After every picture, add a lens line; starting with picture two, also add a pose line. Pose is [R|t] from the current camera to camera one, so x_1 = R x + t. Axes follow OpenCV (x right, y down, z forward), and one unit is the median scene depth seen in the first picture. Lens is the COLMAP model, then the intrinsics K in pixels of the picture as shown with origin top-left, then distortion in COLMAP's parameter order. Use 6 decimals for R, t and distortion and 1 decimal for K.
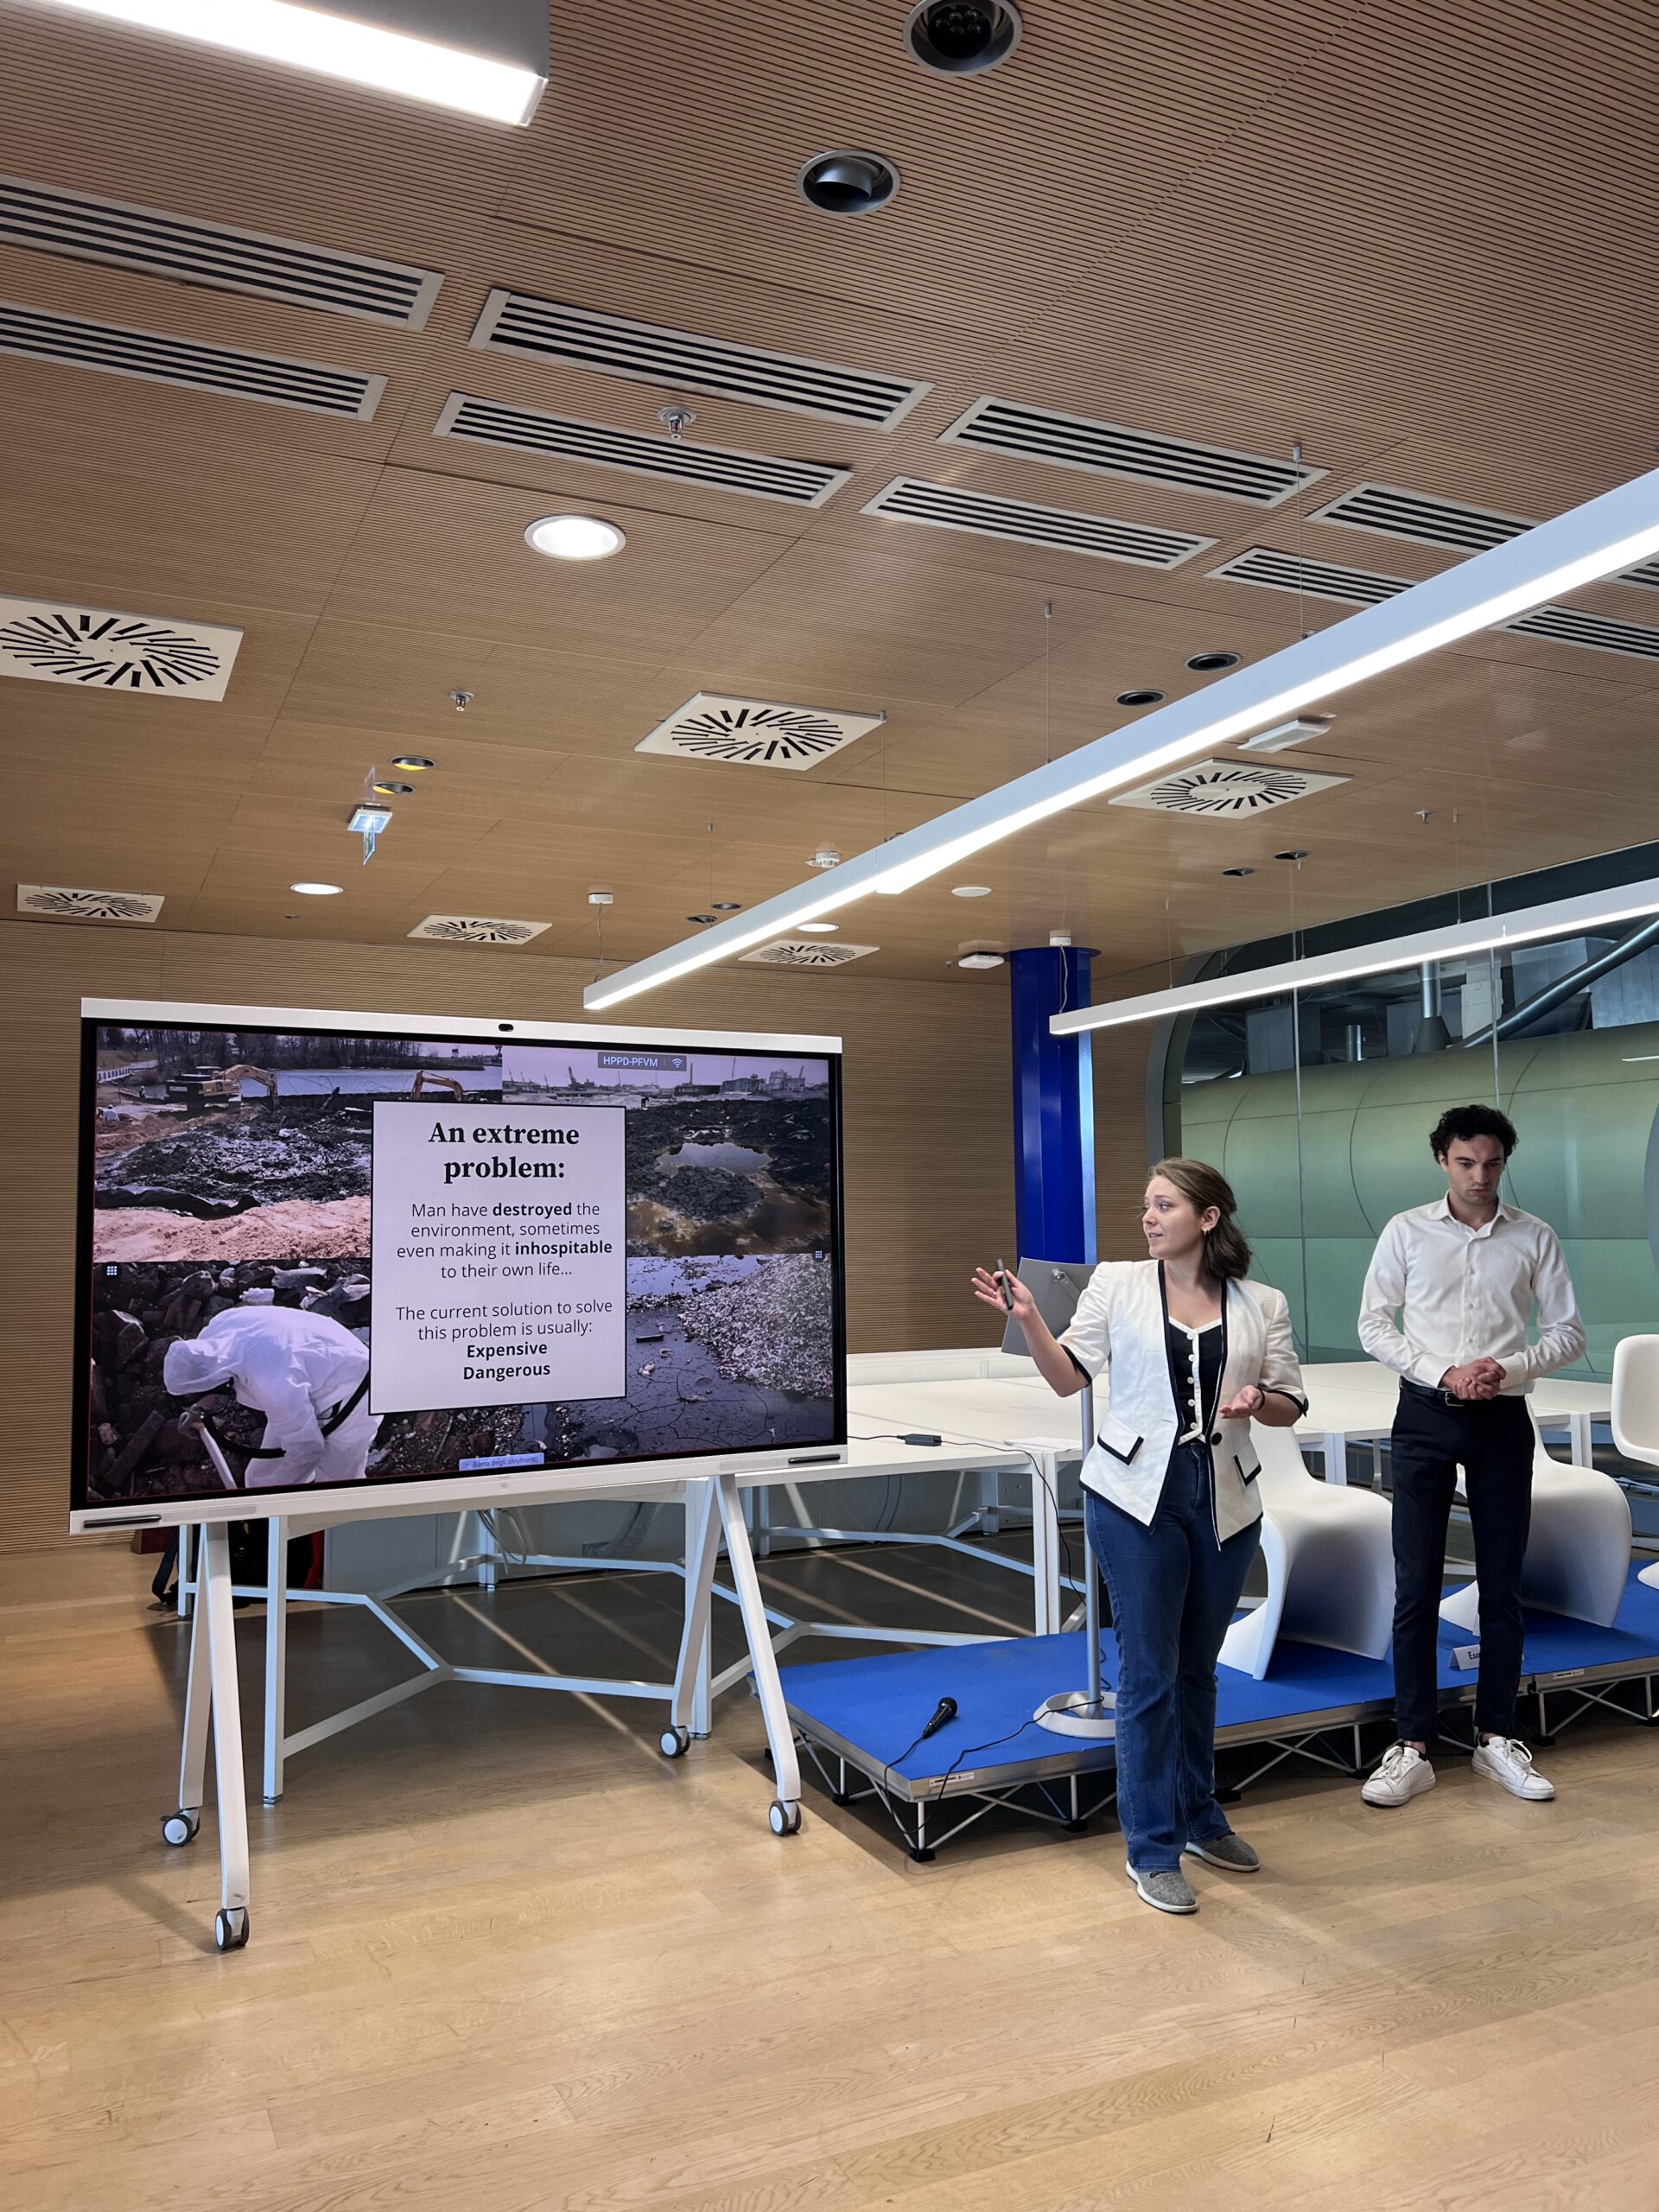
lens RADIAL K [[1675.0, 0, 818.3], [0, 1675.0, 1104.1], [0, 0, 1]] dist [0.085639, -0.125792]
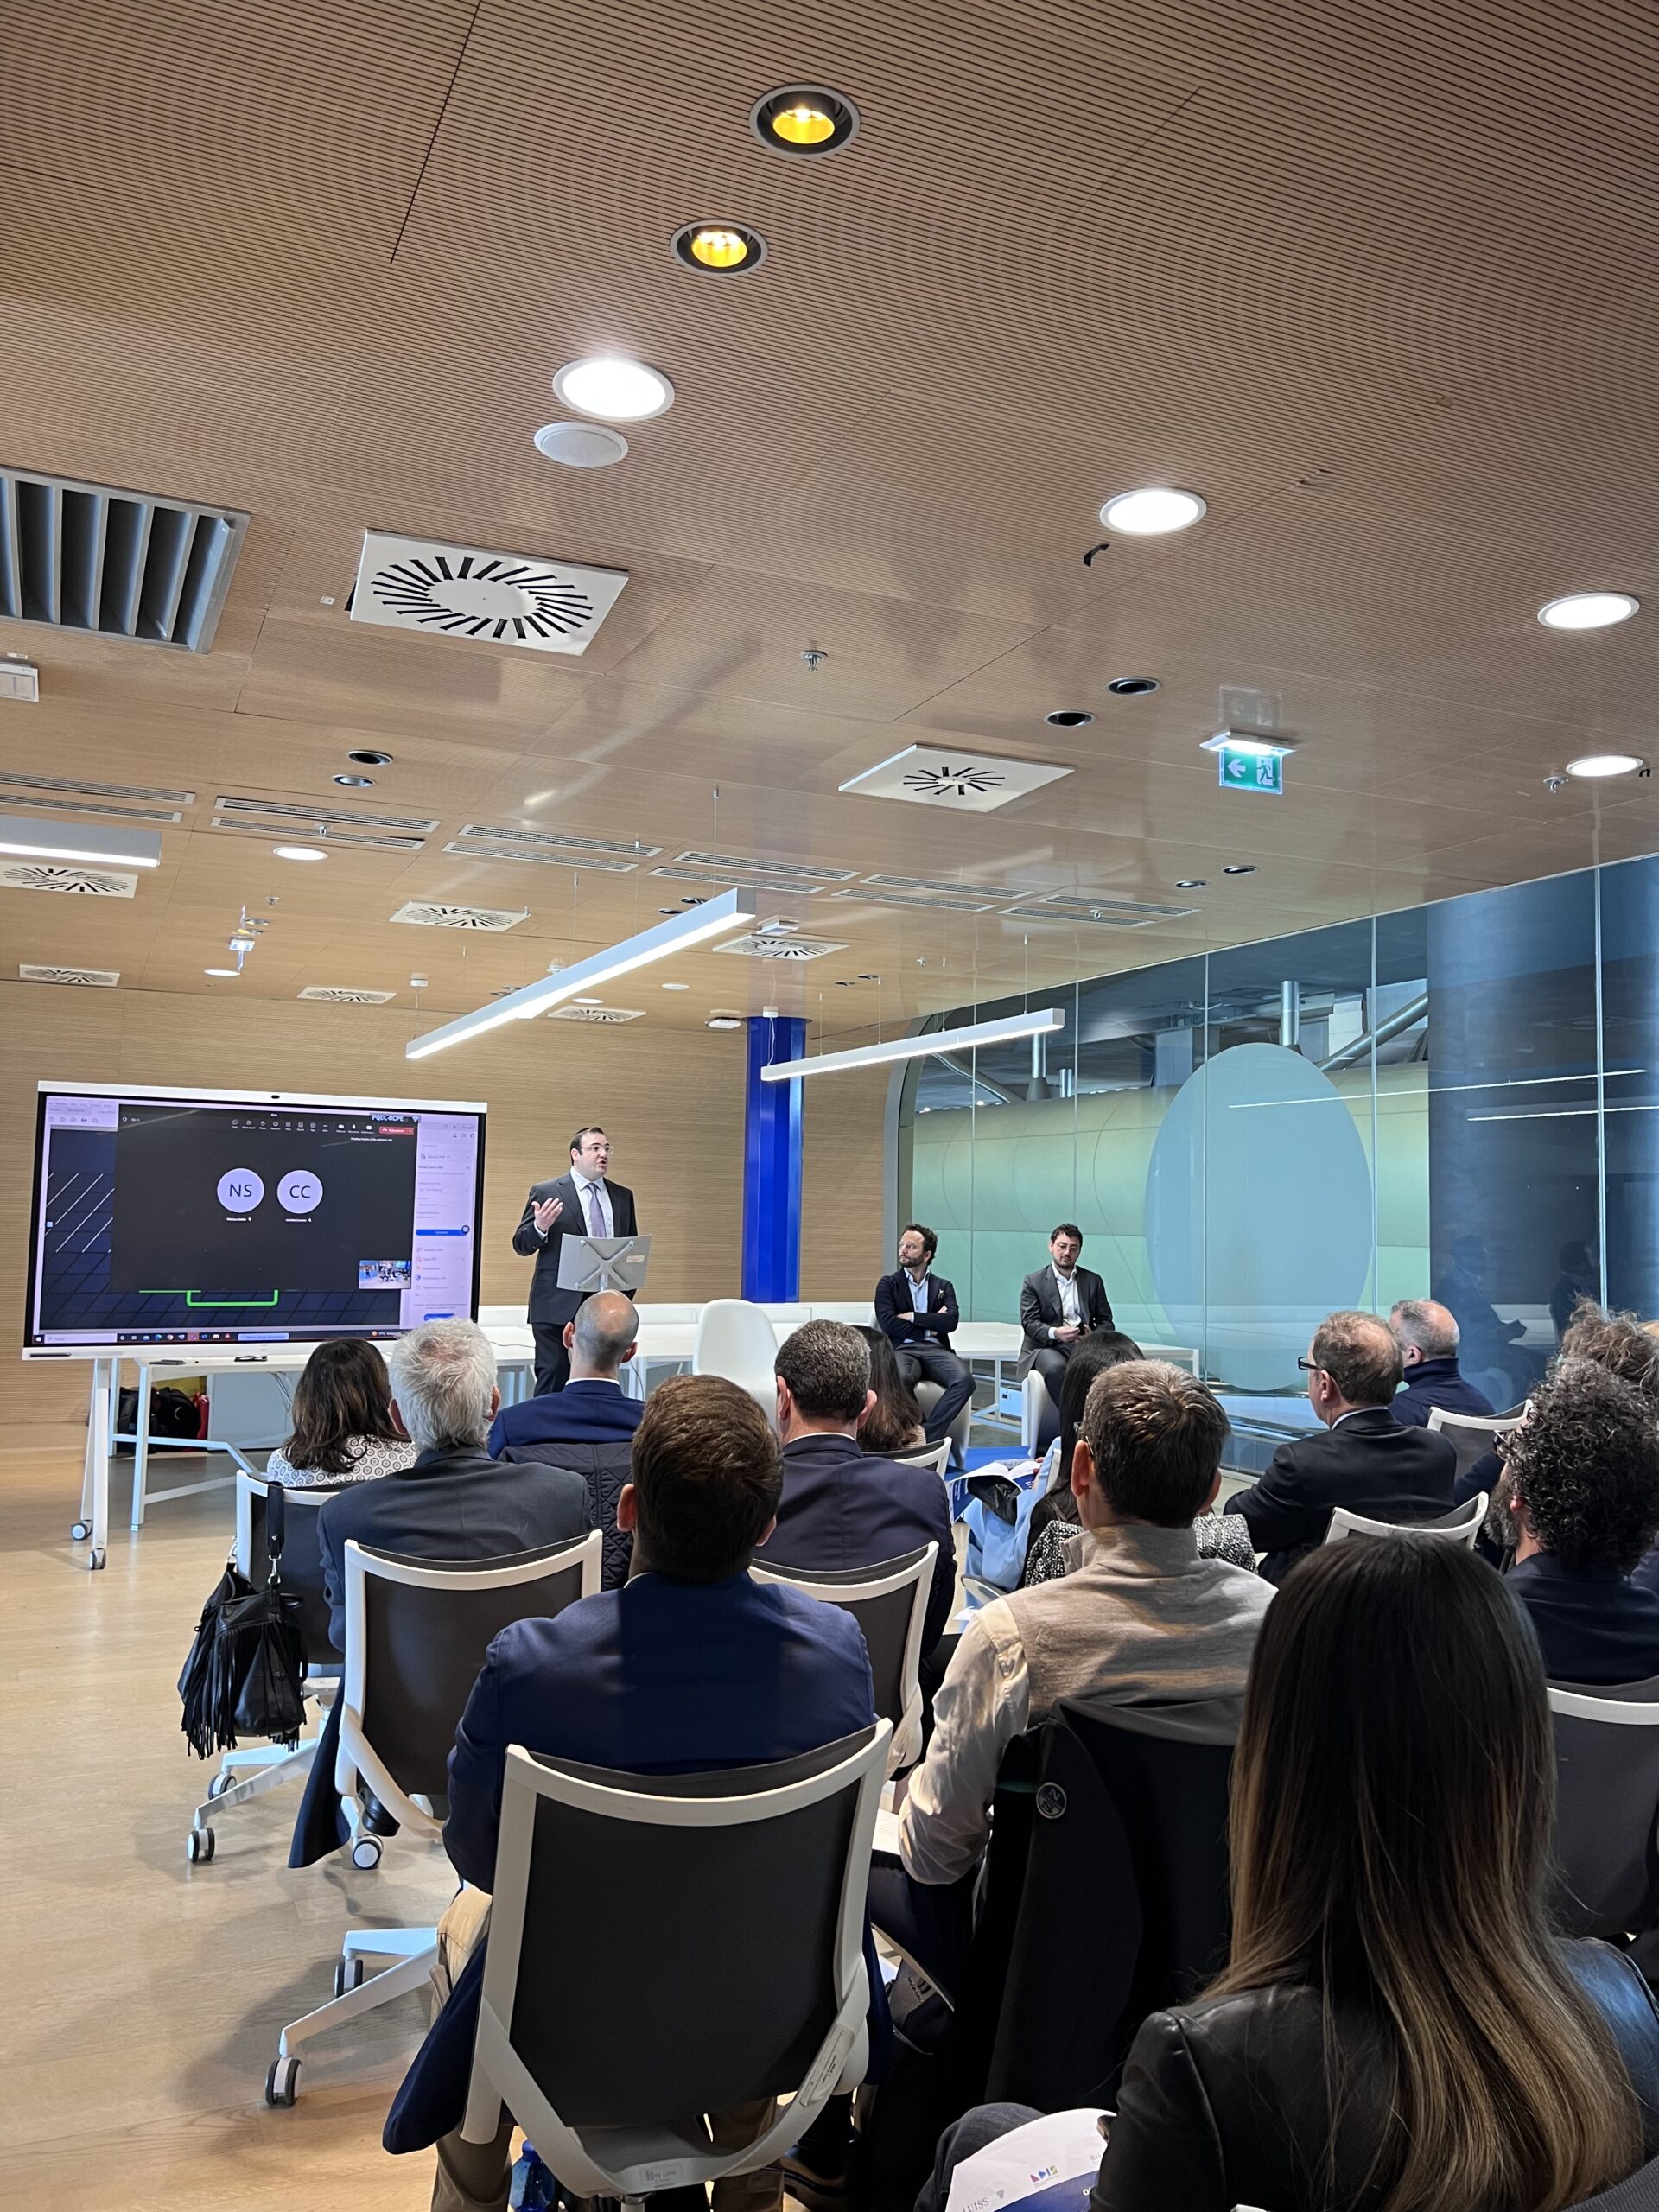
lens RADIAL K [[1675.0, 0, 818.3], [0, 1675.0, 1104.1], [0, 0, 1]] dist [0.085639, -0.125792]
pose [[0.999385, 0.032456, -0.013272, 0.347705], [-0.032346, 0.999441, 0.008467, -0.059598], [0.013540, -0.008033, 0.999876, -0.663316]]
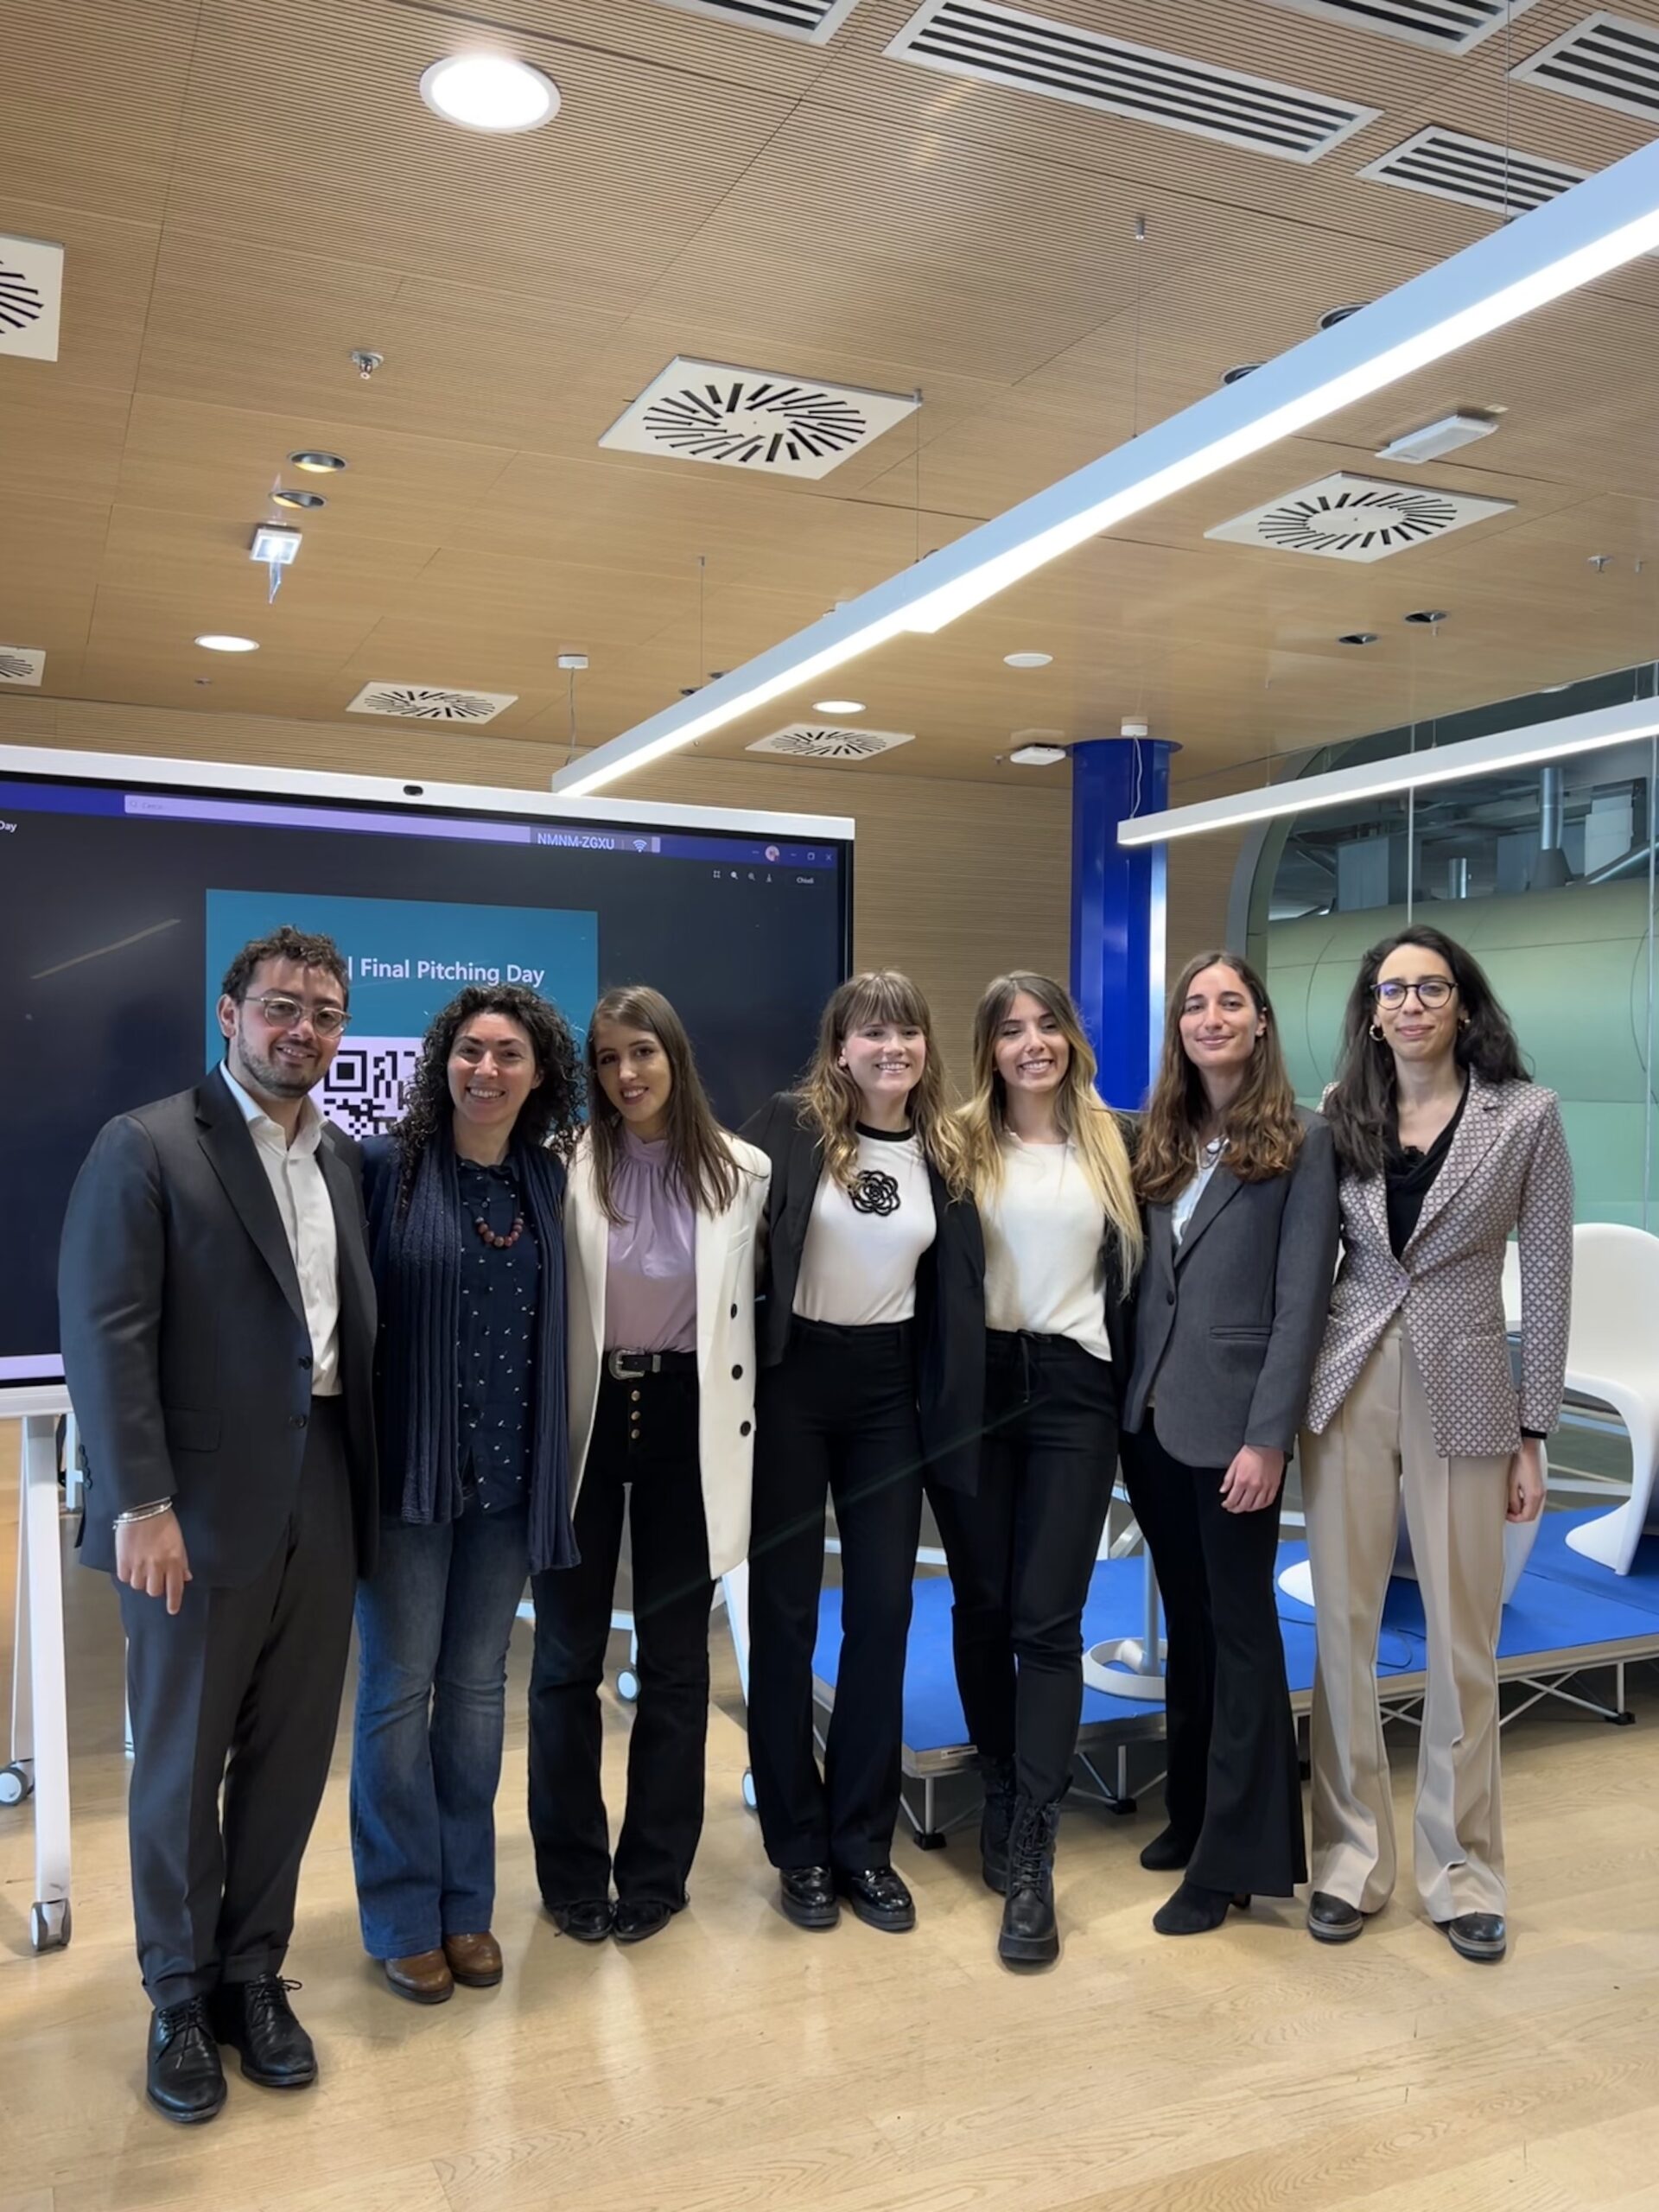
lens RADIAL K [[1852.5, 0, 829.5], [0, 1852.5, 1106.0], [0, 0, 1]] dist [0.009573, 0.005874]
pose [[0.999759, 0.019061, -0.010877, 0.013038], [-0.018044, 0.996045, 0.087004, 0.017610], [0.012493, -0.086787, 0.996149, 0.124558]]
